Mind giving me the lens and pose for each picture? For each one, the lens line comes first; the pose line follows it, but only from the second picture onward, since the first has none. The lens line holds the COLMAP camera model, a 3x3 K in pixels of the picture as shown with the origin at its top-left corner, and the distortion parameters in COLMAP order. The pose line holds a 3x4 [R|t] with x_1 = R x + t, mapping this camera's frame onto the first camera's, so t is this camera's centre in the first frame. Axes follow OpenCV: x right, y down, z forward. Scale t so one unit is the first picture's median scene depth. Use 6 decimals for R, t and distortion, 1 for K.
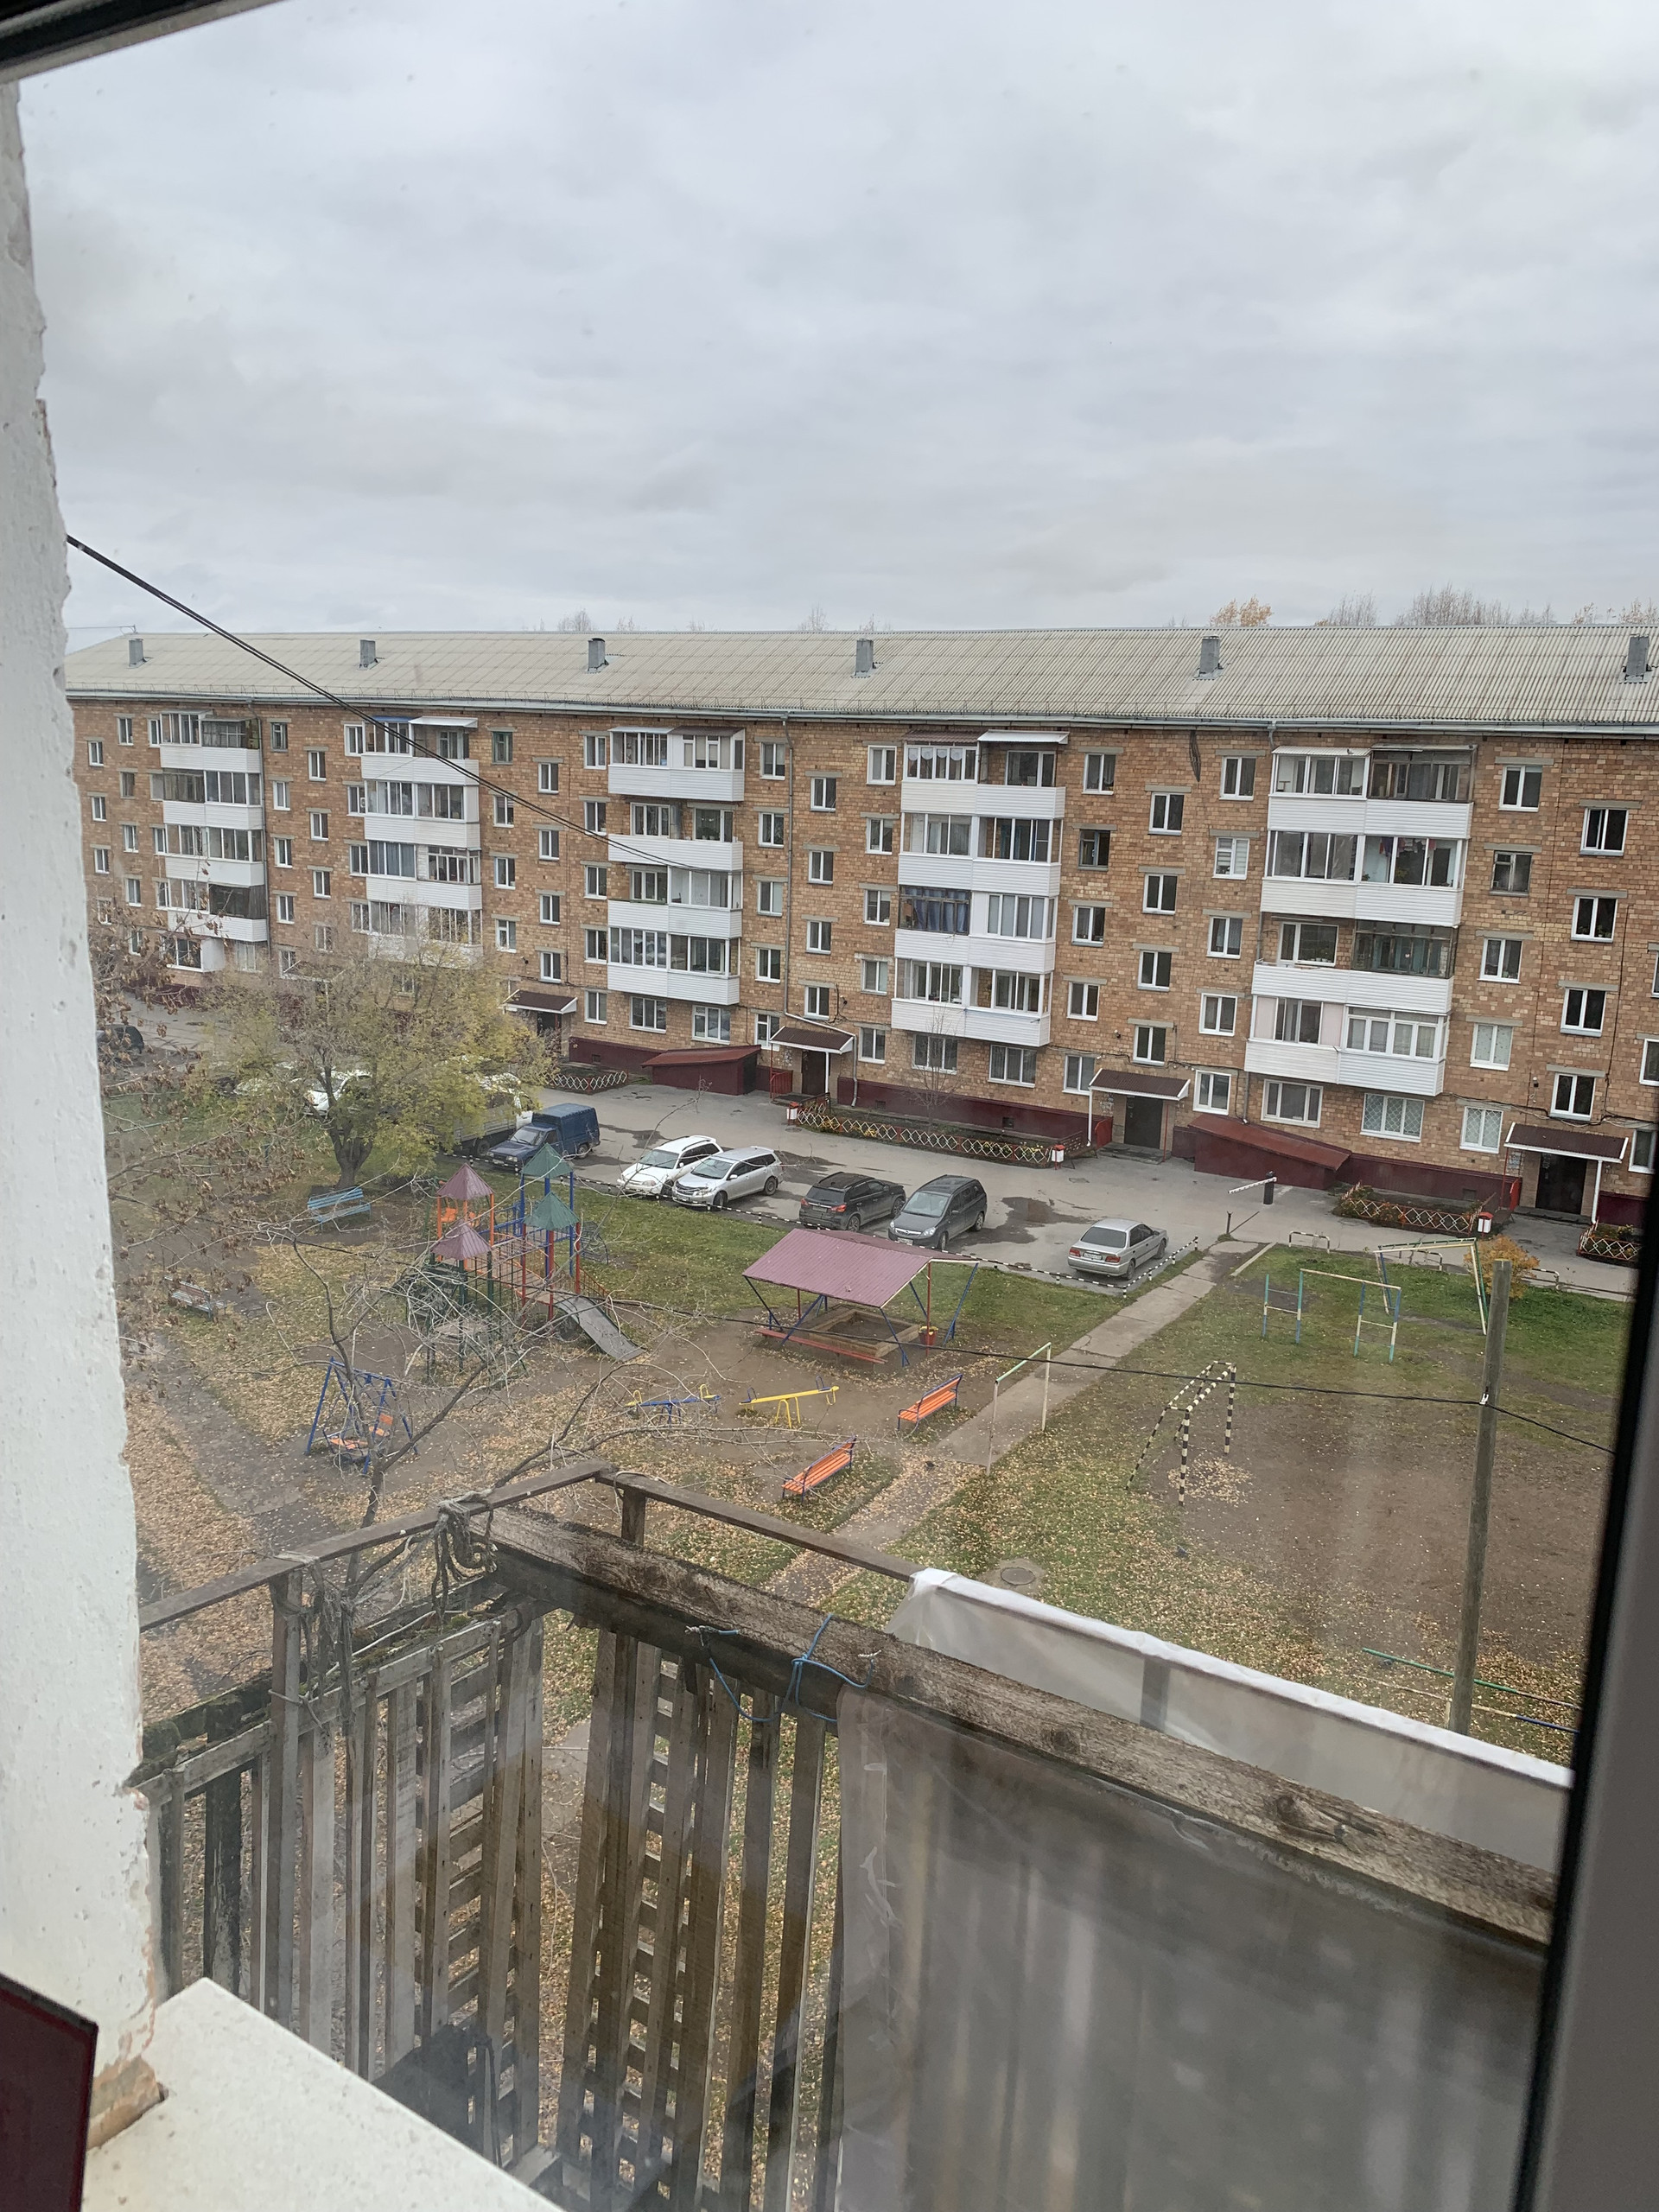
lens RADIAL K [[1705.8, 0, 820.7], [0, 1705.8, 1117.0], [0, 0, 1]] dist [0.025292, -0.020253]
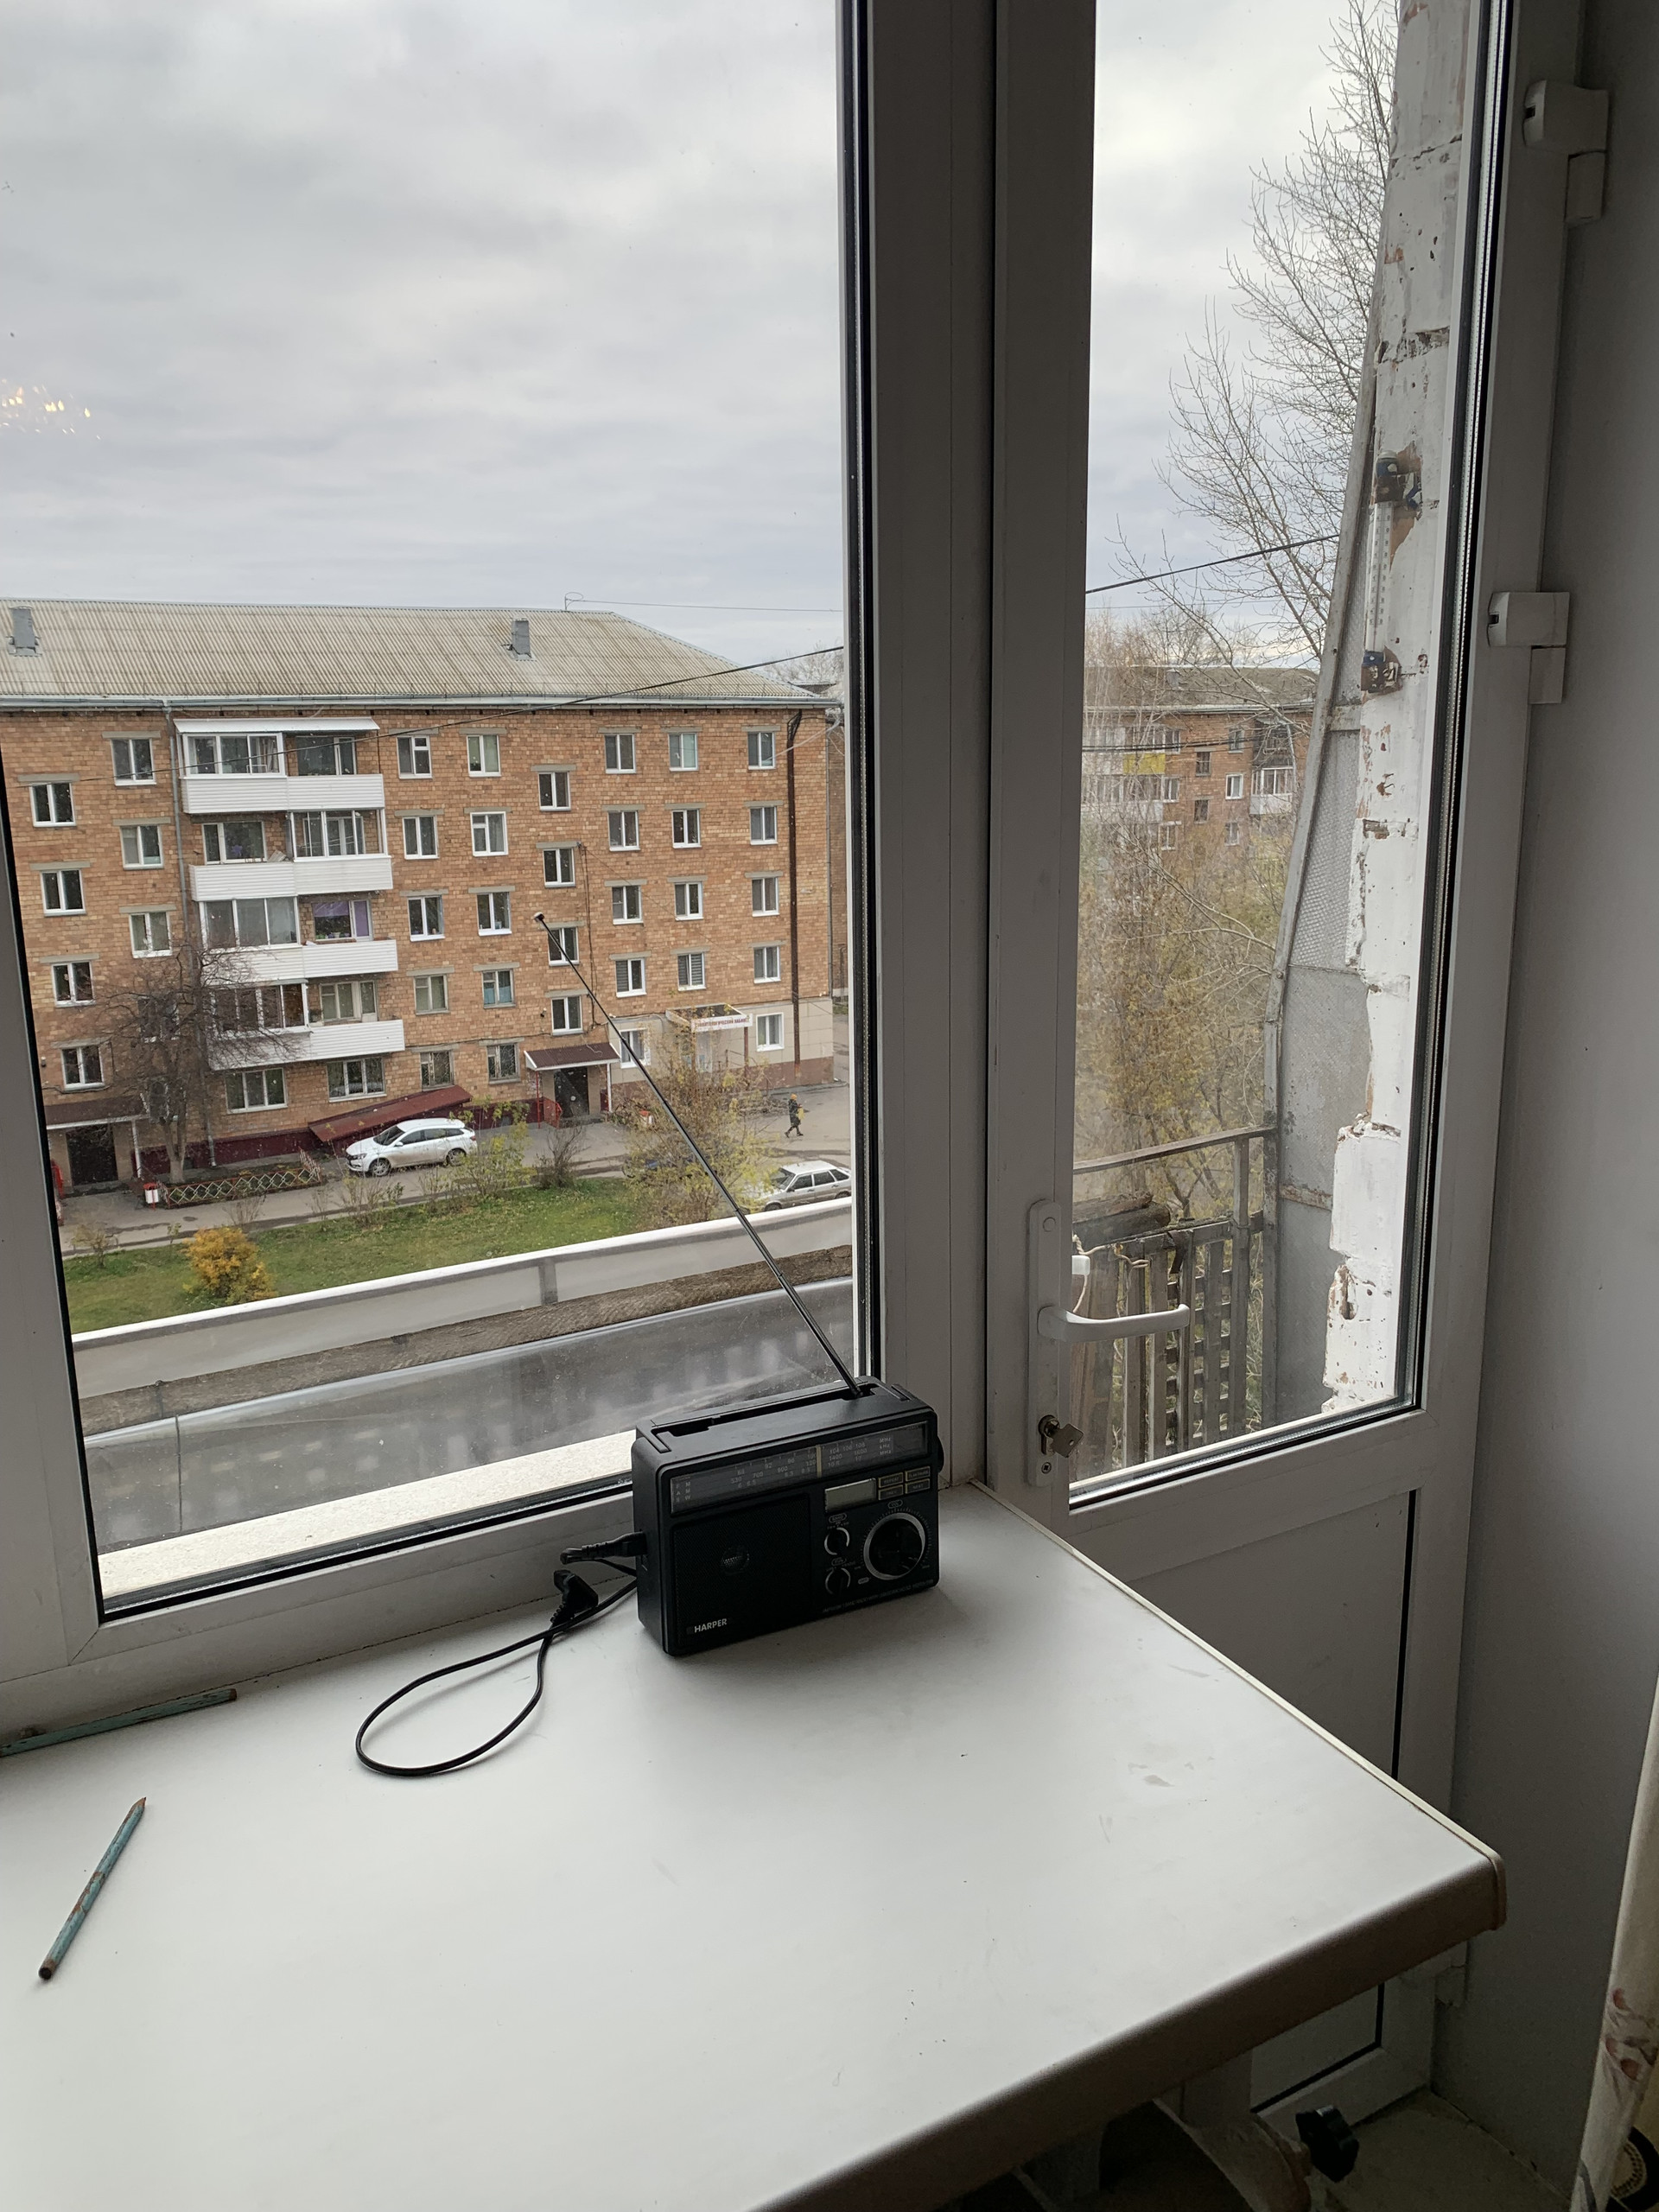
lens RADIAL K [[1705.8, 0, 820.1], [0, 1705.8, 1099.8], [0, 0, 1]] dist [0.025292, -0.020253]
pose [[0.474080, -0.224239, 0.851449, -0.614309], [0.216283, 0.967055, 0.134260, -0.098637], [-0.853505, 0.120504, 0.506960, 0.356002]]
